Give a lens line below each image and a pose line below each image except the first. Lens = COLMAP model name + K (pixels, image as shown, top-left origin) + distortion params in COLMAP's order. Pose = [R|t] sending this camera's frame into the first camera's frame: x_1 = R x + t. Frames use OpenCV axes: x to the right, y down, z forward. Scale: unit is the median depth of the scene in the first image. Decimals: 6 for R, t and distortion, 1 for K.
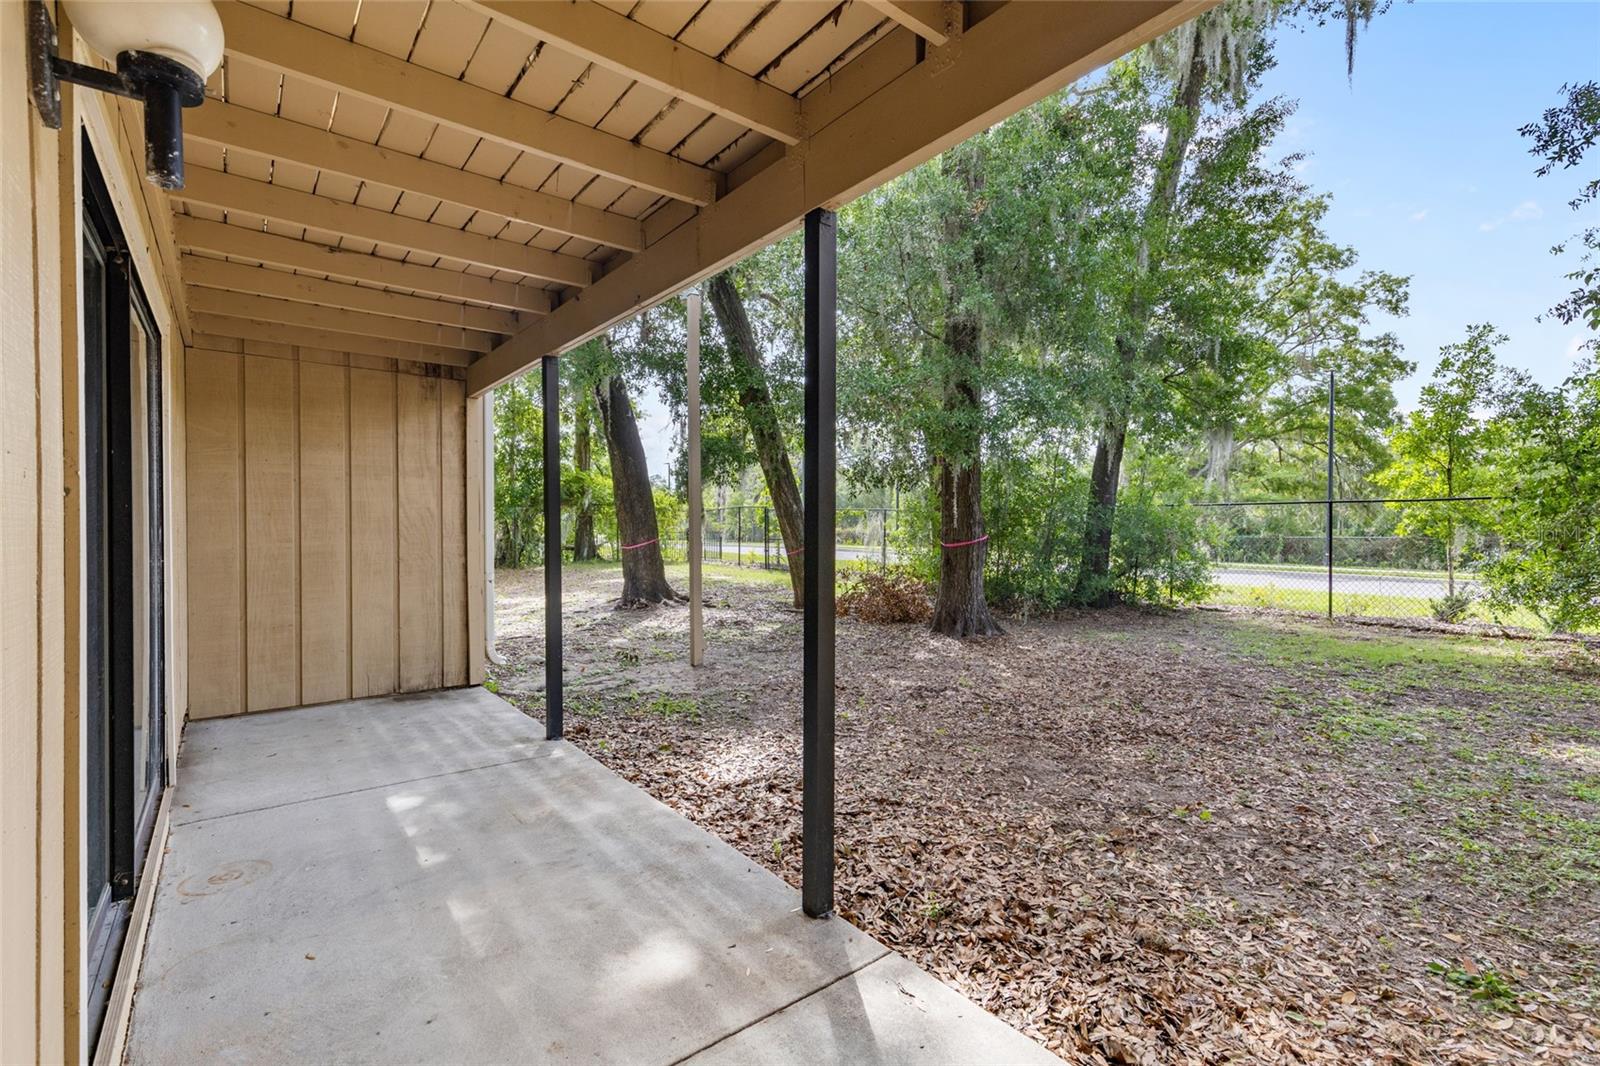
lens RADIAL K [[721.4, 0, 805.0], [0, 721.4, 528.8], [0, 0, 1]] dist [0.007820, -0.001825]
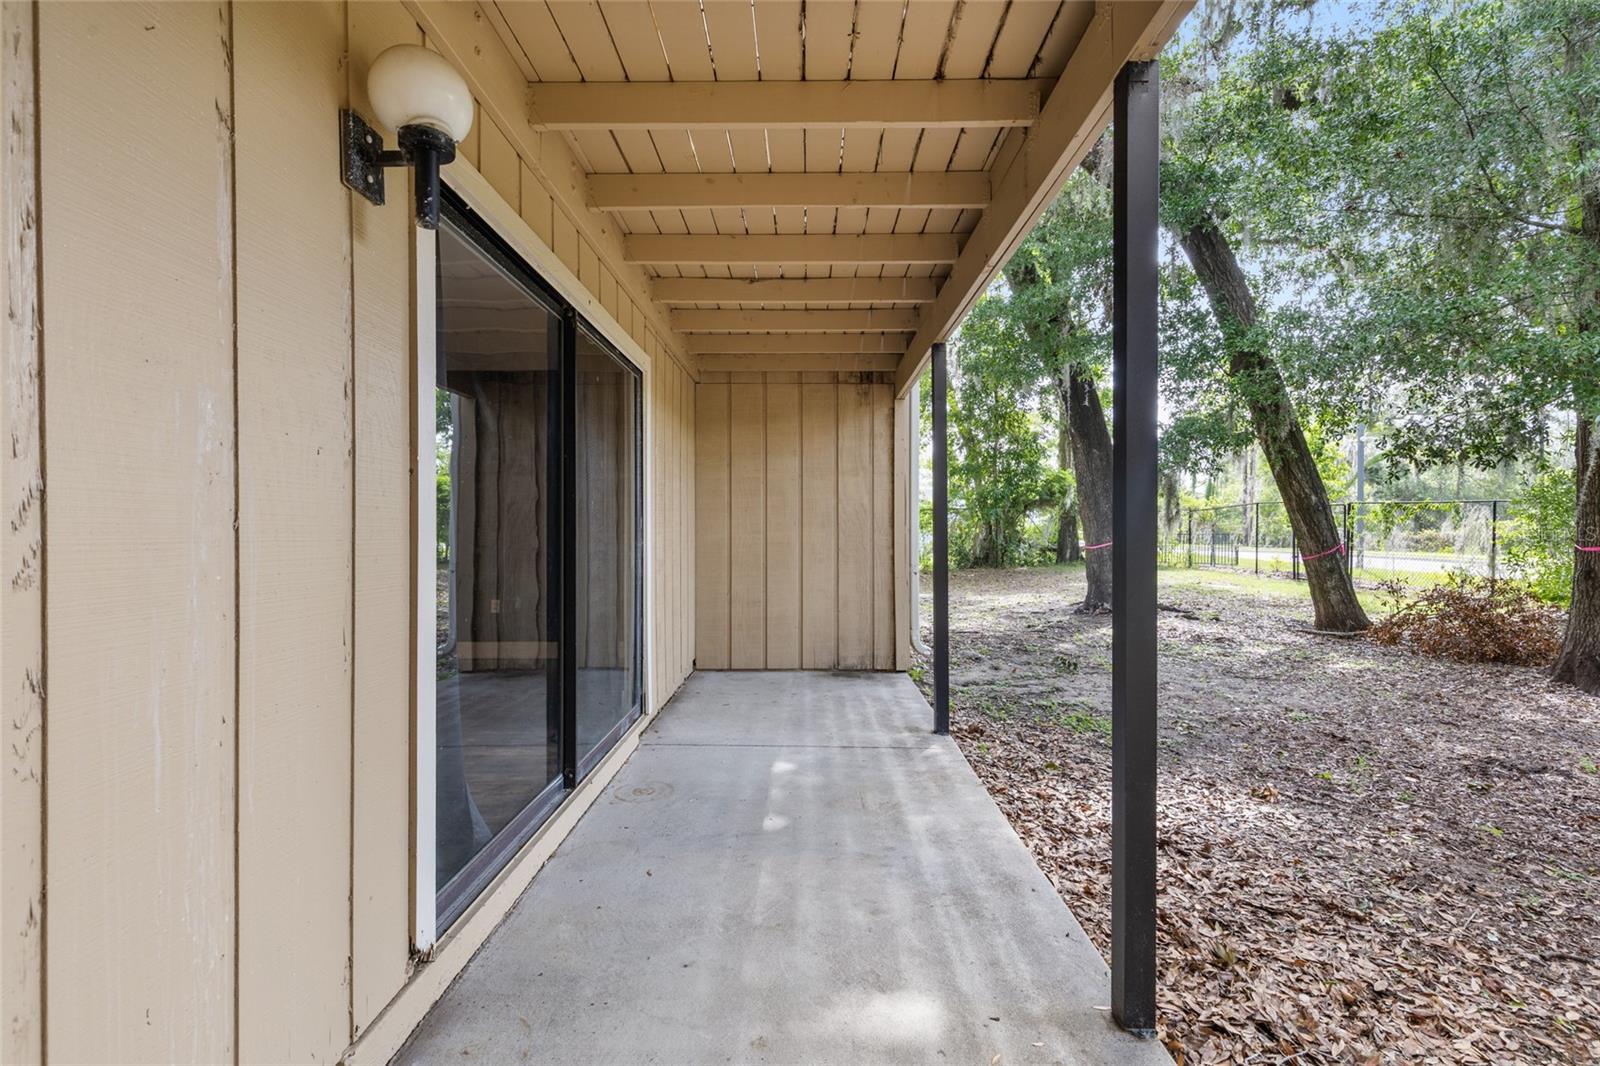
lens RADIAL K [[721.4, 0, 802.4], [0, 721.4, 531.5], [0, 0, 1]] dist [0.007820, -0.001825]
pose [[0.775947, 0.001408, -0.630797, 0.108805], [-0.002358, 0.999997, -0.000669, 0.015701], [0.630794, 0.002006, 0.775948, 0.106574]]
